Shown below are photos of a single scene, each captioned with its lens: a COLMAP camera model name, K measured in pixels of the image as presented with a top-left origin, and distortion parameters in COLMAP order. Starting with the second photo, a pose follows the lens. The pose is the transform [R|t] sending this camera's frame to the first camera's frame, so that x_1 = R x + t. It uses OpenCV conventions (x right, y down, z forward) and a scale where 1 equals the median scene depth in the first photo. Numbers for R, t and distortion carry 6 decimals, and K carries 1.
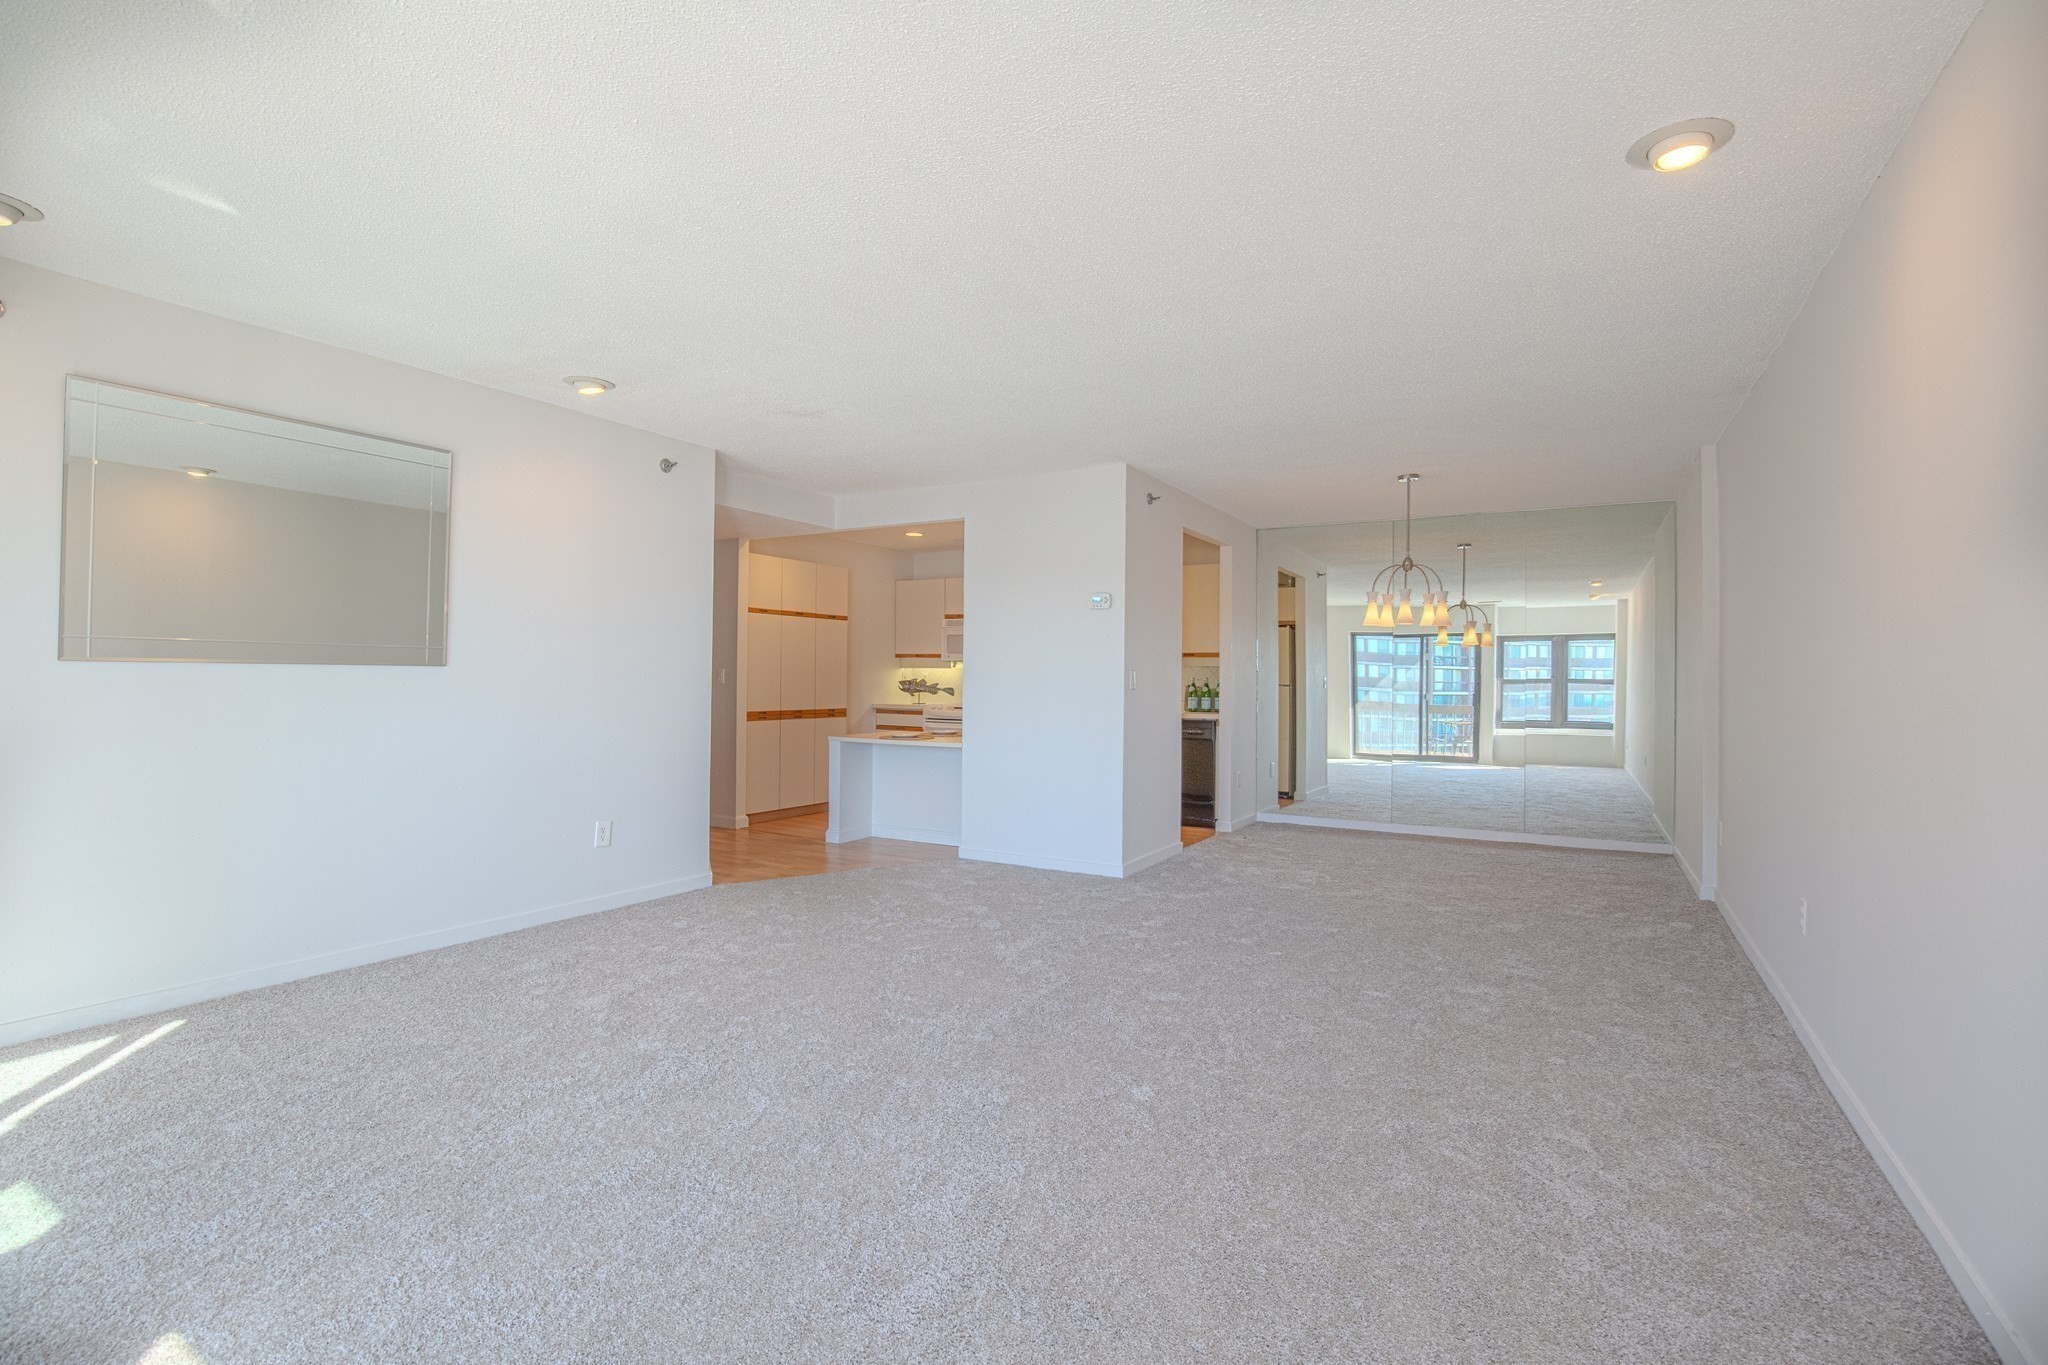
lens RADIAL K [[946.9, 0, 1015.7], [0, 946.9, 670.5], [0, 0, 1]] dist [-0.034564, 0.004196]
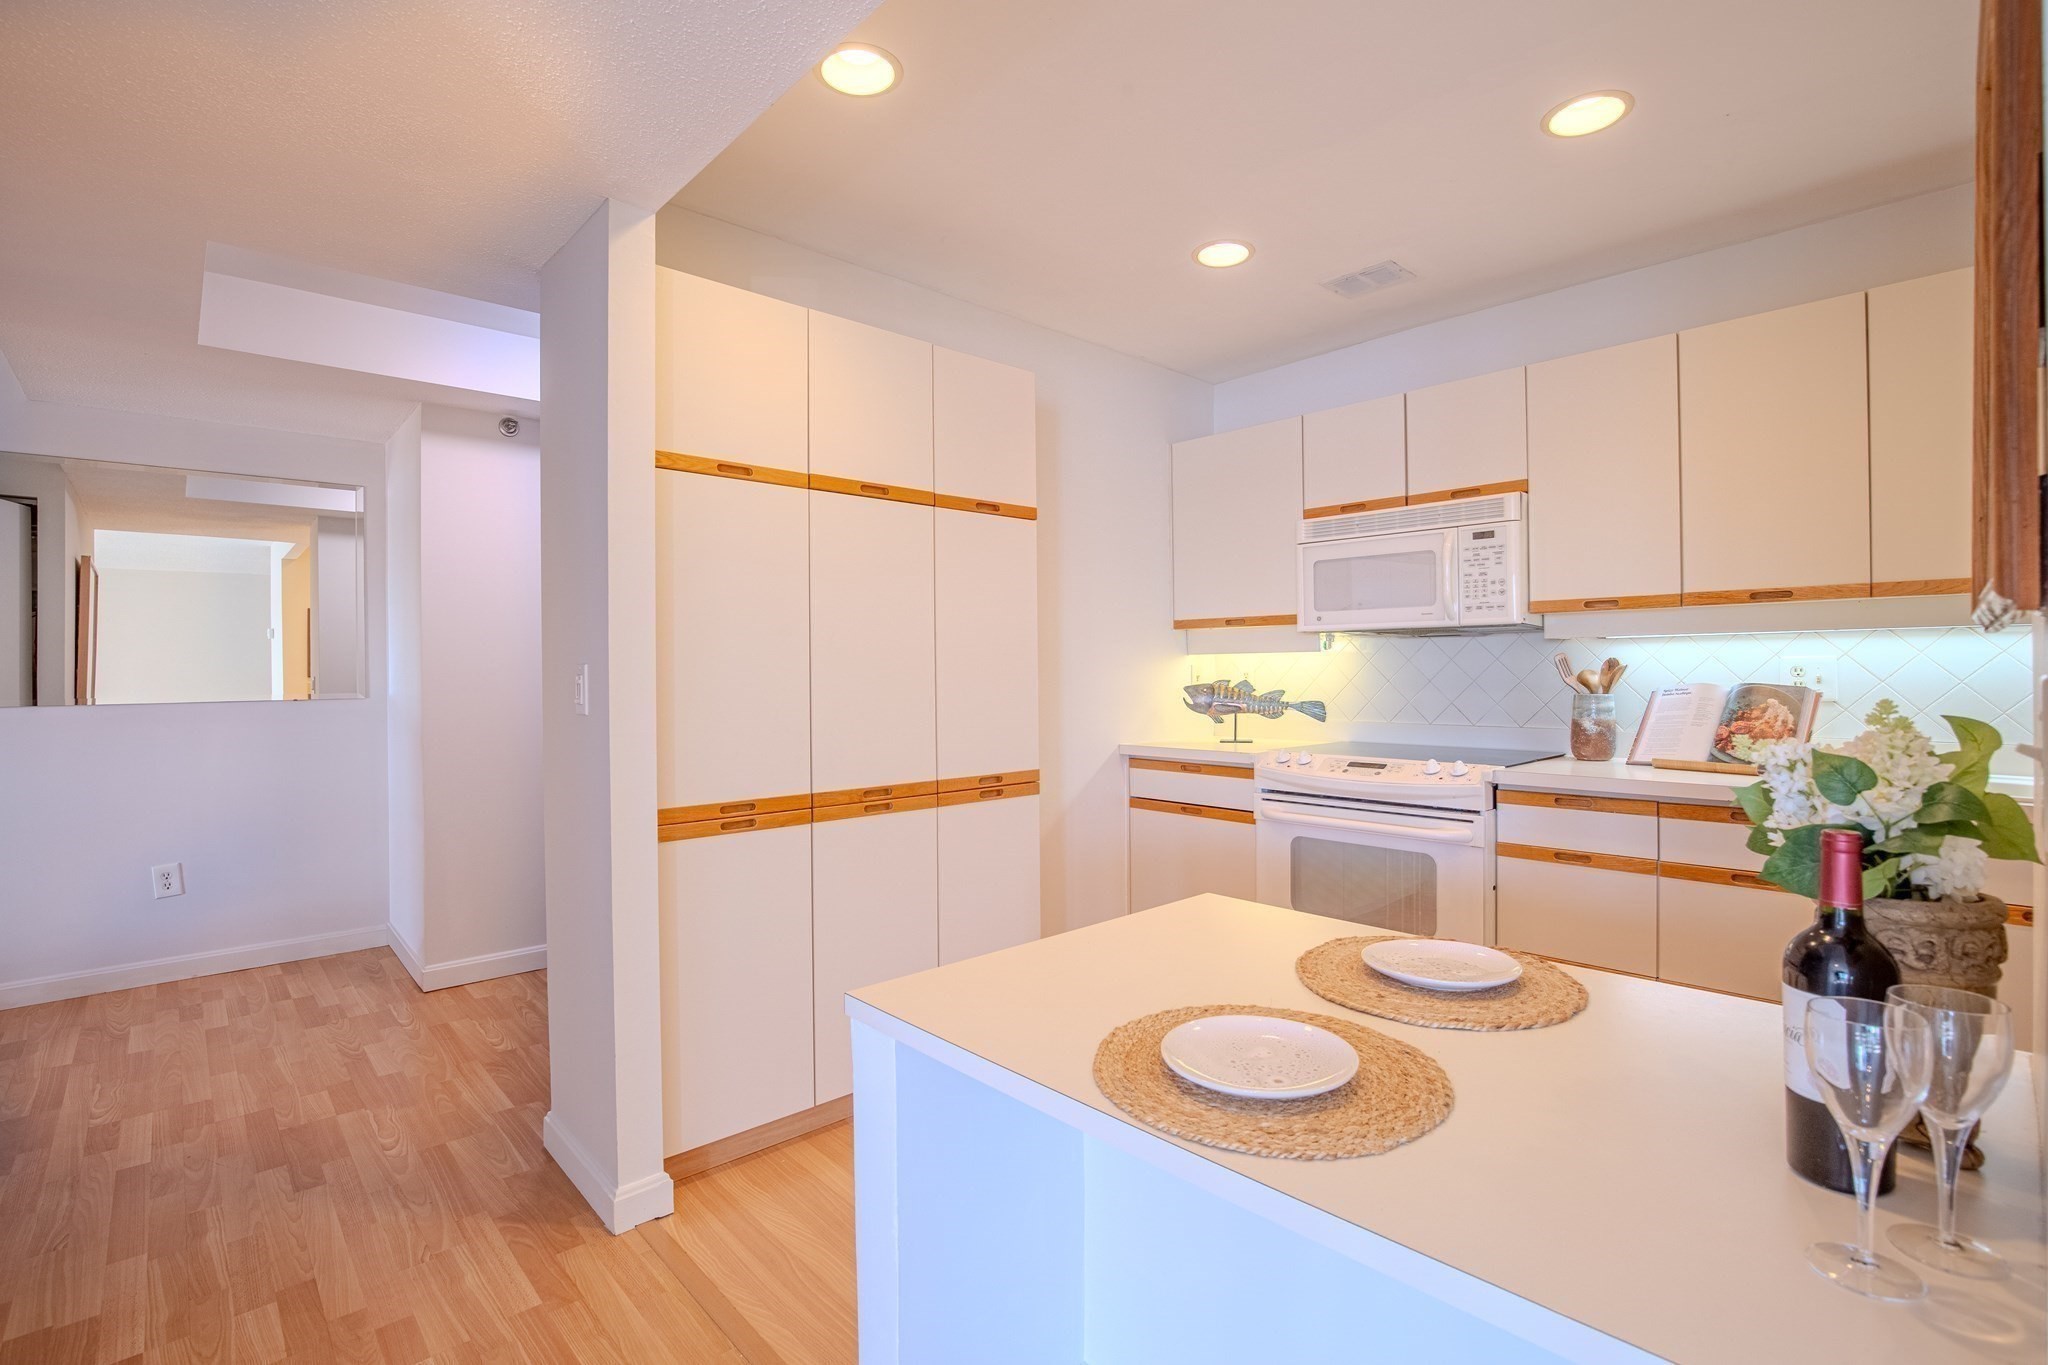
lens RADIAL K [[946.9, 0, 1008.4], [0, 946.9, 672.4], [0, 0, 1]] dist [-0.034564, 0.004196]
pose [[0.957003, -0.017884, -0.289525, -0.077447], [0.020261, 0.999781, 0.005214, 0.001477], [0.289368, -0.010856, 0.957156, 0.587498]]
